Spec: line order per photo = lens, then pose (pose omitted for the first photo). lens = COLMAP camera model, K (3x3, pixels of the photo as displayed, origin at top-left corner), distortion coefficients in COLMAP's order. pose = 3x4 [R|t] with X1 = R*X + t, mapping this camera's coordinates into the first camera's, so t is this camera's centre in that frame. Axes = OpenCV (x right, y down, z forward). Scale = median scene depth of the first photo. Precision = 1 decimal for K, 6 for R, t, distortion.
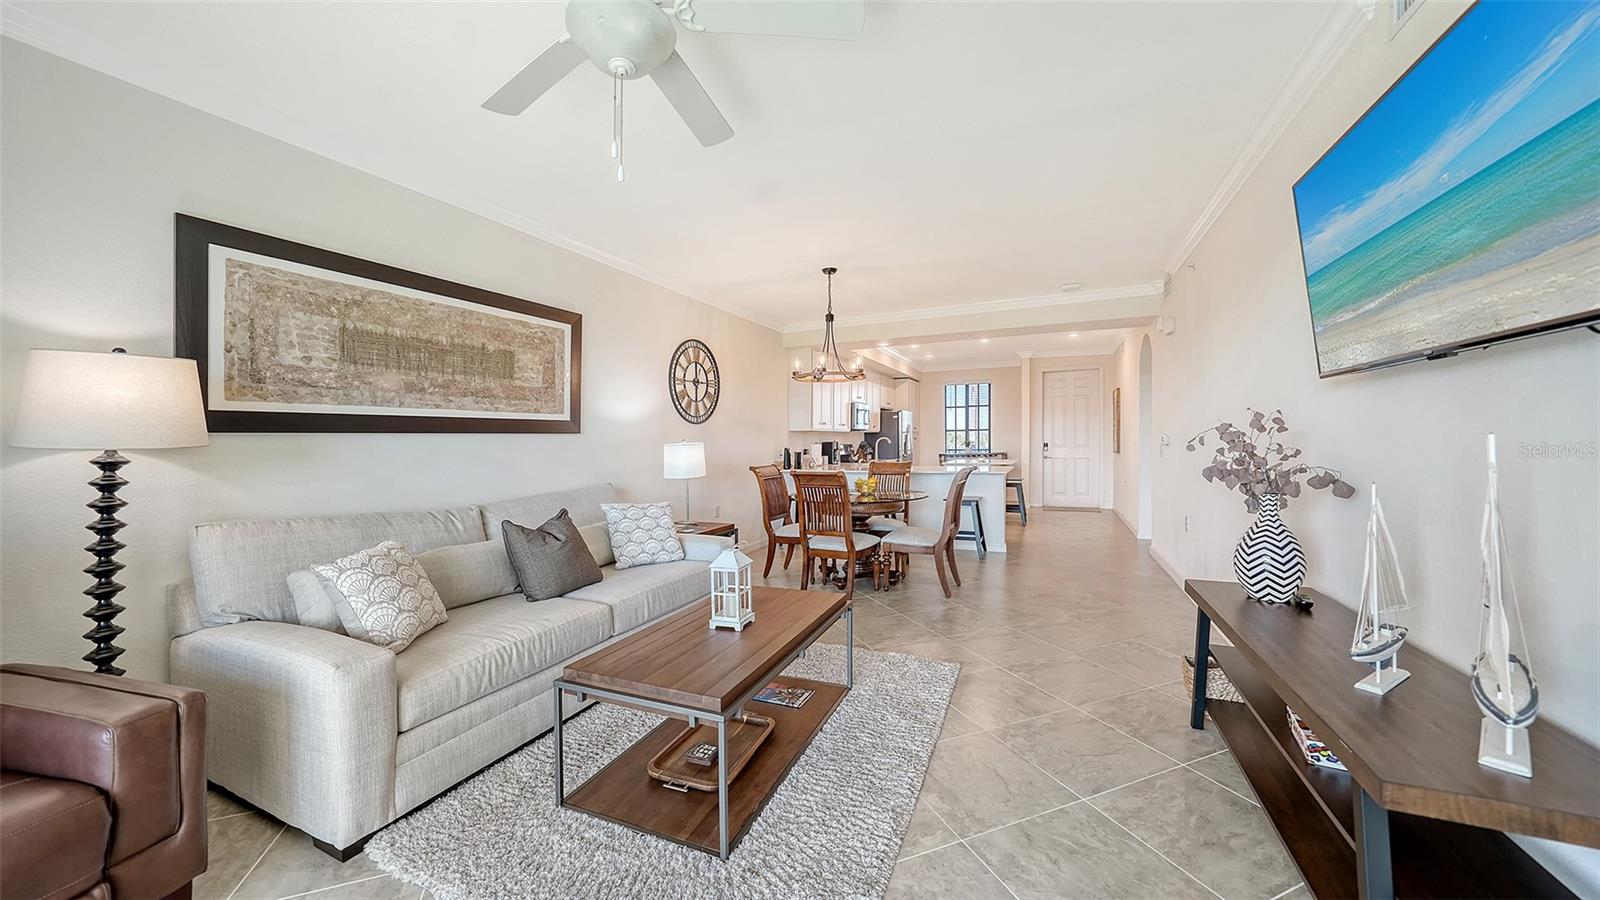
lens RADIAL K [[560.2, 0, 804.9], [0, 560.2, 439.1], [0, 0, 1]] dist [-0.006721, 0.000622]
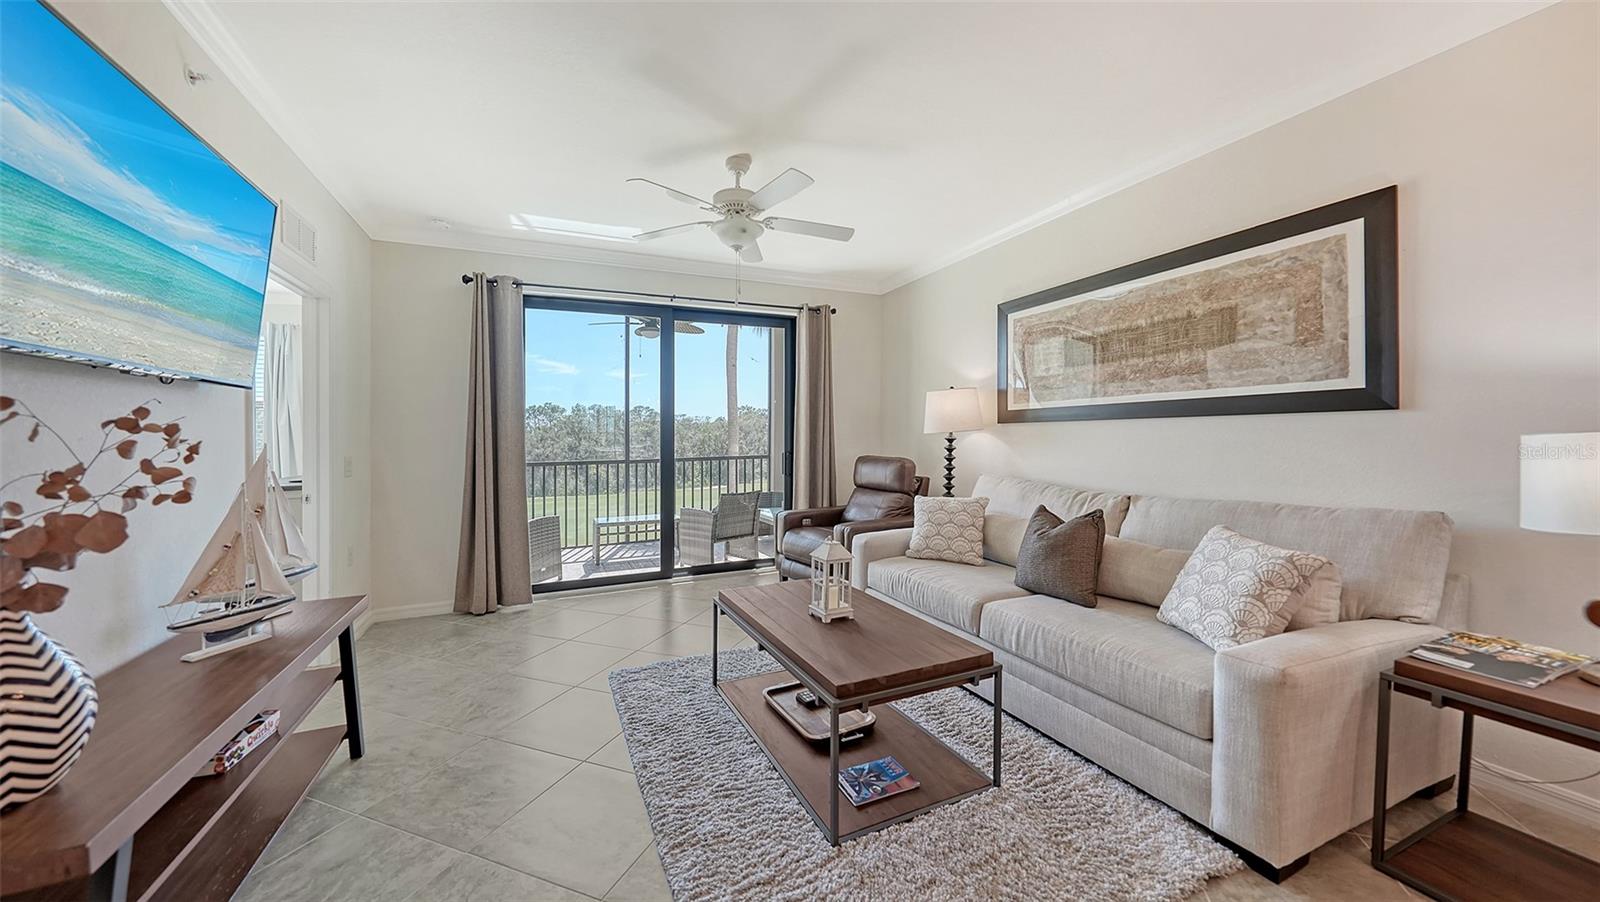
lens RADIAL K [[562.4, 0, 787.9], [0, 562.4, 432.7], [0, 0, 1]] dist [-0.014451, 0.000155]
pose [[-0.680685, 0.016998, -0.732379, 0.321422], [0.020274, 0.999785, 0.004362, -0.001612], [0.732296, -0.011879, -0.680883, 0.788268]]
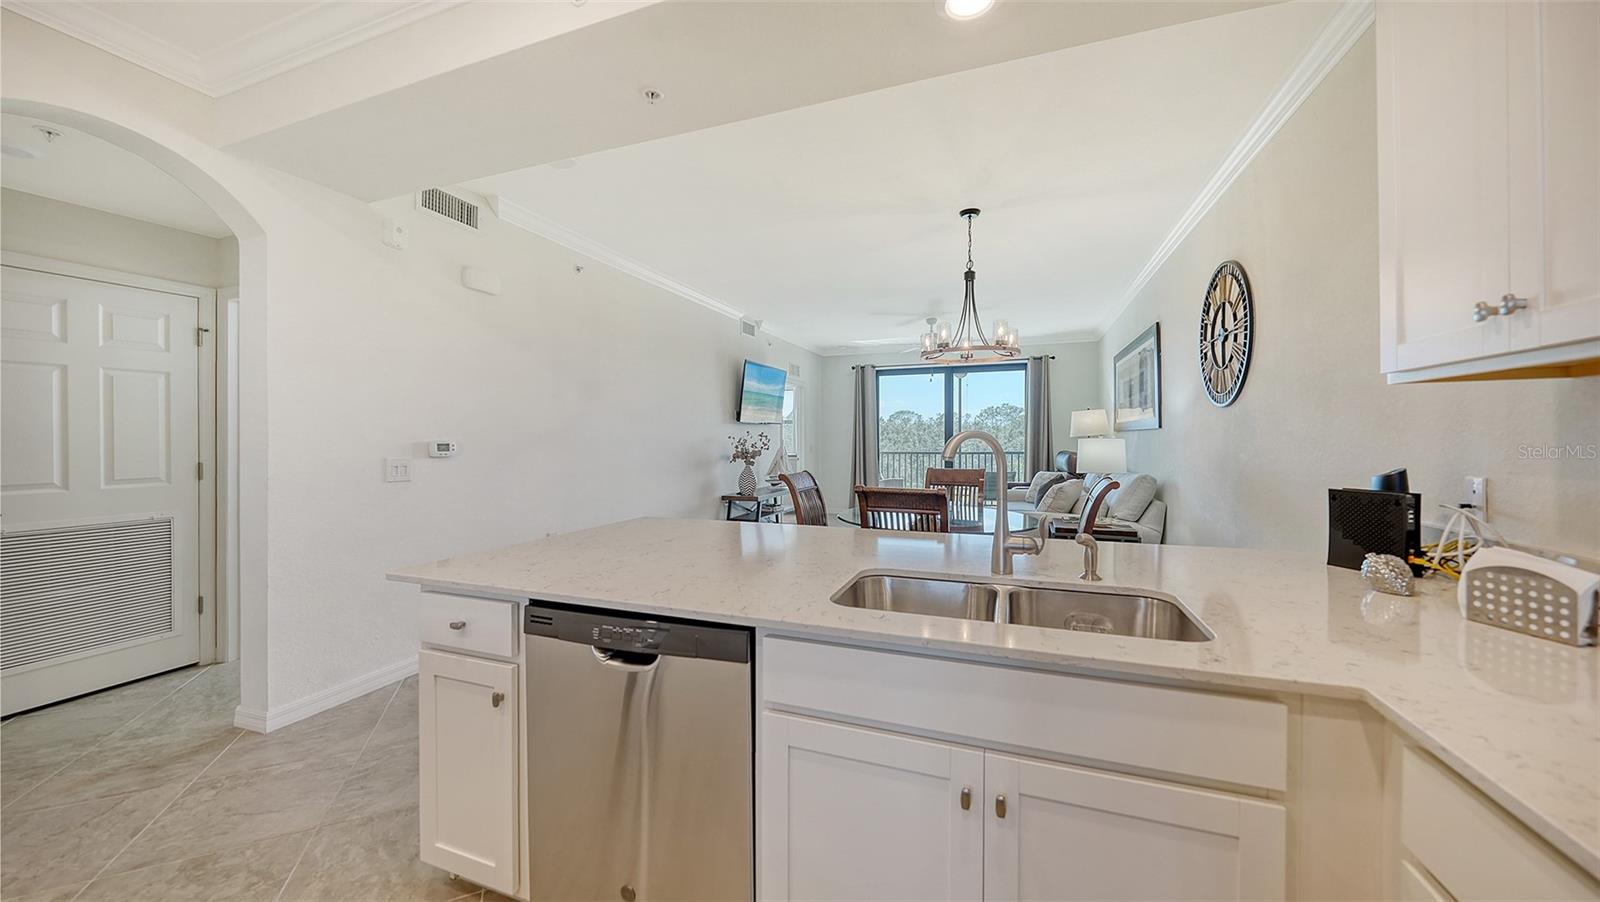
lens RADIAL K [[562.4, 0, 804.9], [0, 562.4, 435.5], [0, 0, 1]] dist [-0.014451, 0.000155]
pose [[-0.997938, 0.015924, -0.062184, 0.320250], [0.016233, 0.999858, -0.004476, -0.001593], [0.062104, -0.005476, -0.998055, 1.757256]]
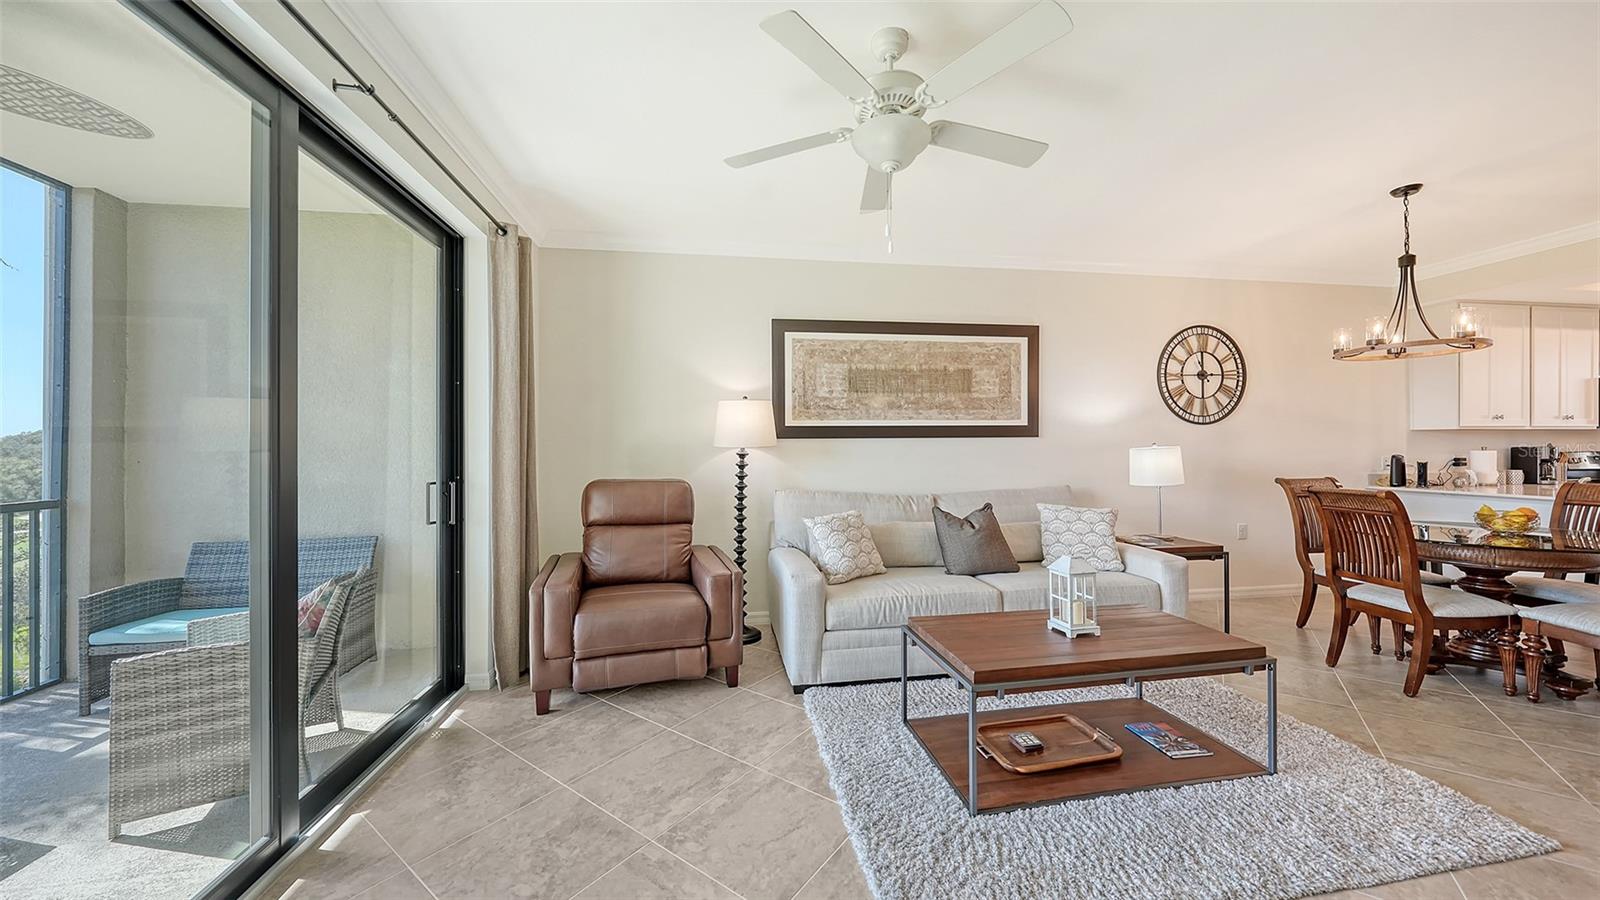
lens RADIAL K [[560.2, 0, 795.0], [0, 560.2, 438.4], [0, 0, 1]] dist [-0.006721, 0.000622]
pose [[0.537022, -0.006156, -0.843546, 0.210381], [-0.000284, 0.999972, -0.007478, 0.000147], [0.843568, 0.004256, 0.537006, 0.030326]]
